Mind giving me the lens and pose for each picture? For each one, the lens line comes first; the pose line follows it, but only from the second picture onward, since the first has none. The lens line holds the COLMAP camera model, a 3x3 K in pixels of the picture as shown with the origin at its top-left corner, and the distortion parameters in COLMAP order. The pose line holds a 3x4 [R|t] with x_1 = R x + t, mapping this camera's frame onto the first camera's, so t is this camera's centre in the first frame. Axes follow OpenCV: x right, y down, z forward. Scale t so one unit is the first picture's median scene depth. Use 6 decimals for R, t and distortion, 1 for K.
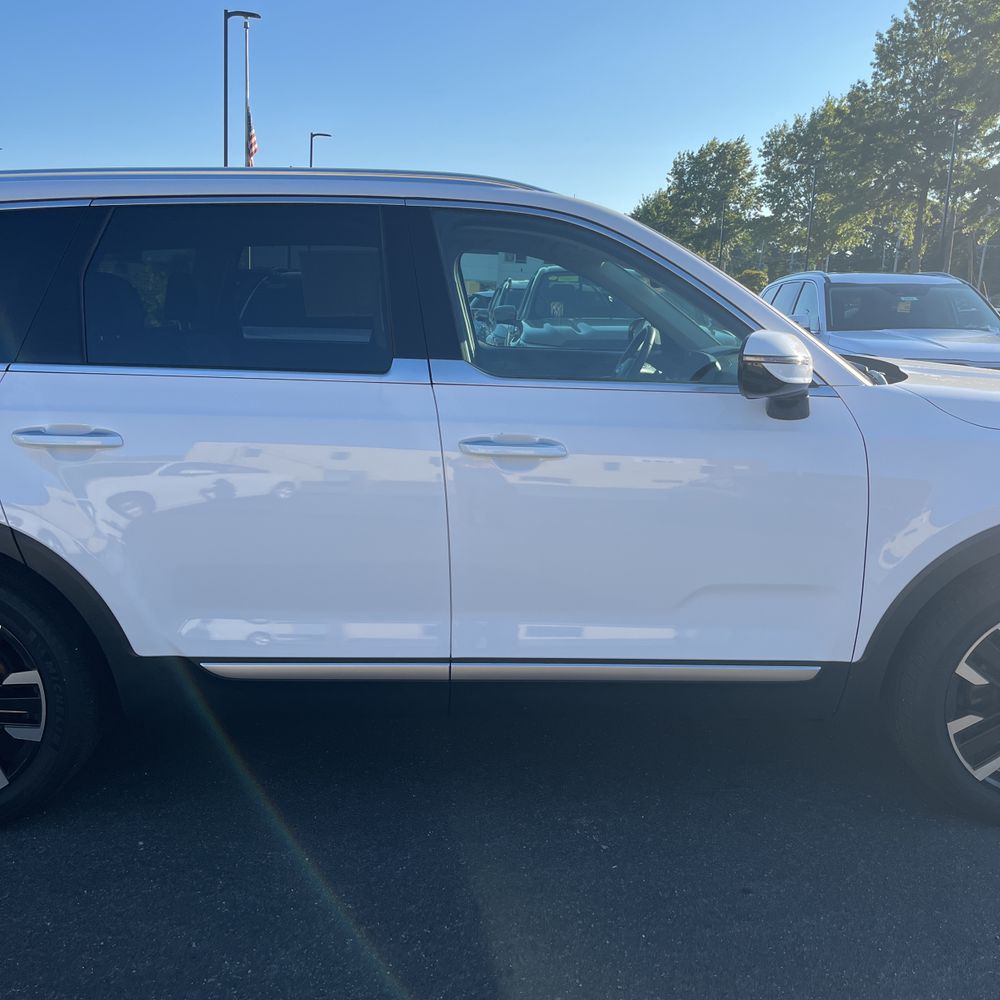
lens RADIAL K [[1019.1, 0, 501.8], [0, 1019.1, 483.3], [0, 0, 1]] dist [0.024077, 0.000000]
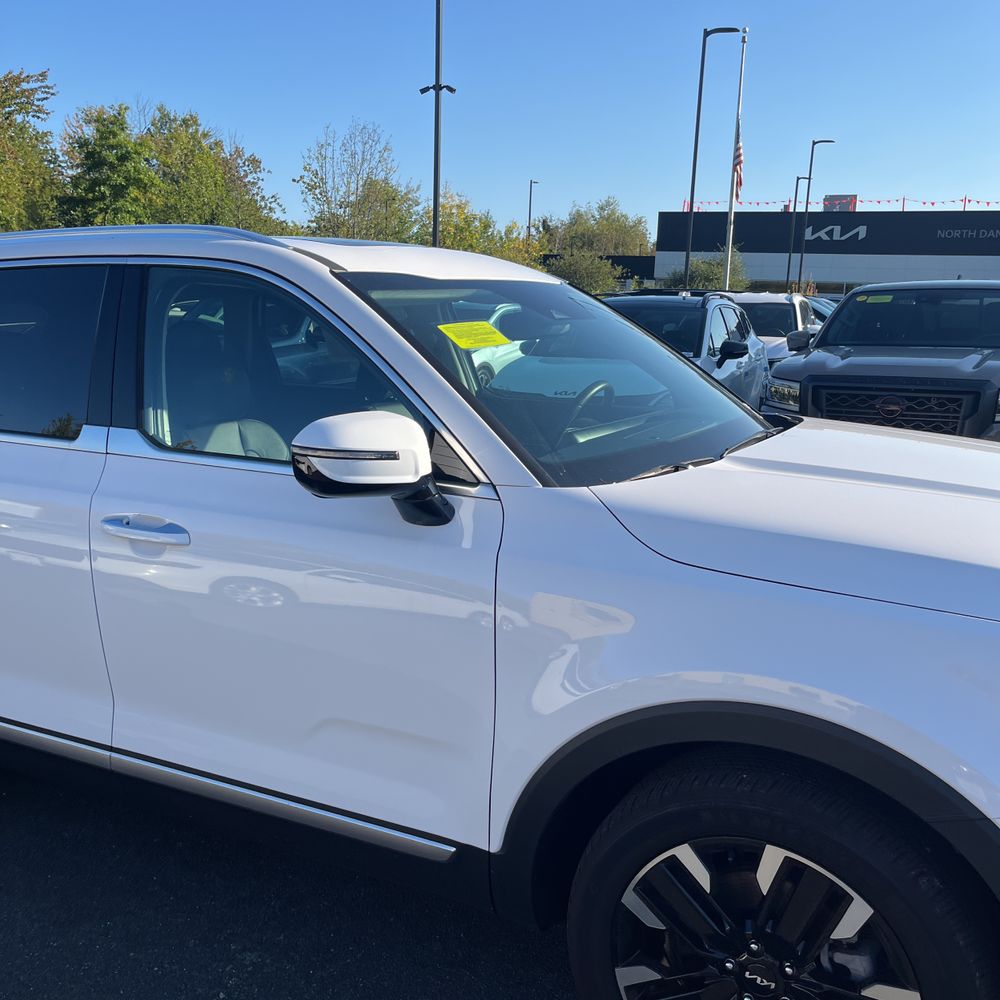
lens RADIAL K [[1019.1, 0, 499.5], [0, 1019.1, 498.4], [0, 0, 1]] dist [0.024077, 0.000000]
pose [[0.872104, 0.075847, -0.483407, 0.501377], [-0.075123, 0.996955, 0.020897, -0.073323], [0.483520, 0.018091, 0.875146, 0.244153]]
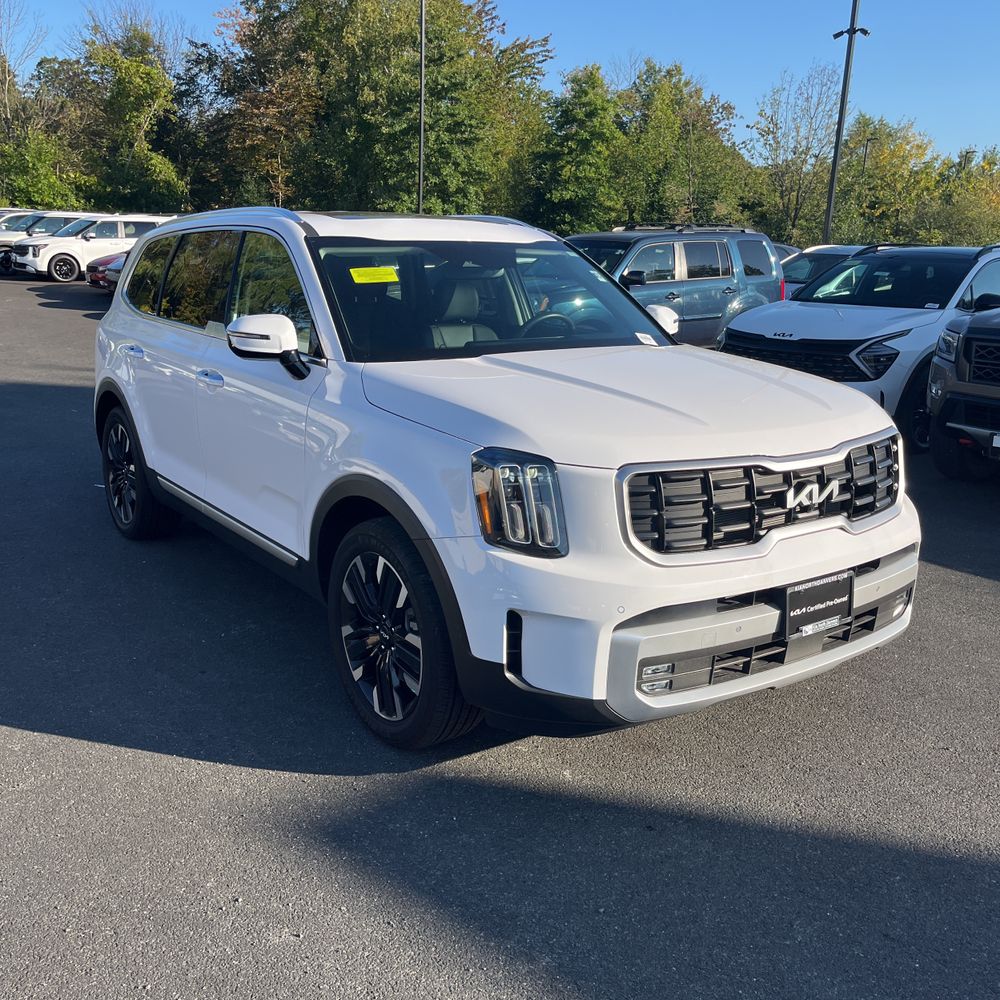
lens RADIAL K [[1019.1, 0, 485.9], [0, 1019.1, 483.9], [0, 0, 1]] dist [0.024077, 0.000000]
pose [[0.550972, 0.179270, -0.815041, 1.137028], [-0.153273, 0.981779, 0.112331, -0.084239], [0.820327, 0.063033, 0.568410, 0.297861]]
